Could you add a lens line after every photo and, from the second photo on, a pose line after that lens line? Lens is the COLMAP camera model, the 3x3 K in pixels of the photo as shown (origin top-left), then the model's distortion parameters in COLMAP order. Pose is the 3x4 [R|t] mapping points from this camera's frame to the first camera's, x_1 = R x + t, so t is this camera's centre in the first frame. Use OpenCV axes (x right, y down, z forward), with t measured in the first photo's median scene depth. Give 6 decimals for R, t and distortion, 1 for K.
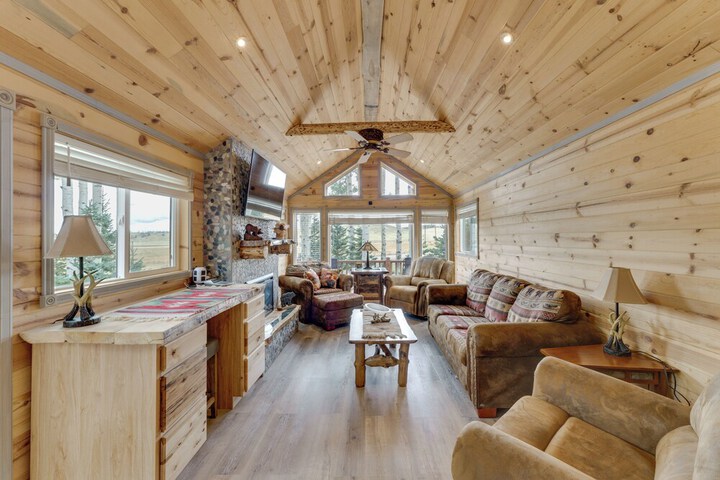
lens RADIAL K [[306.5, 0, 369.2], [0, 306.5, 234.8], [0, 0, 1]] dist [-0.000209, 0.000067]
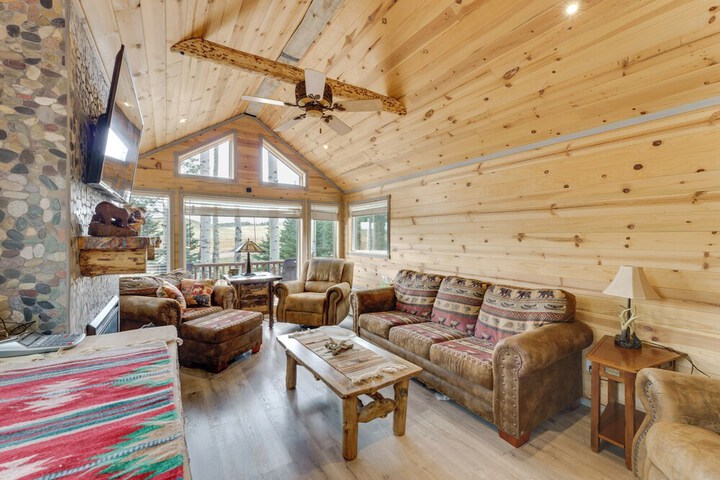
lens RADIAL K [[293.8, 0, 361.3], [0, 293.8, 237.9], [0, 0, 1]] dist [-0.000343, 0.000103]
pose [[0.827142, 0.008754, 0.561925, -0.289160], [-0.017579, 0.999792, 0.010301, 0.007920], [-0.561718, -0.018398, 0.827124, 0.362491]]
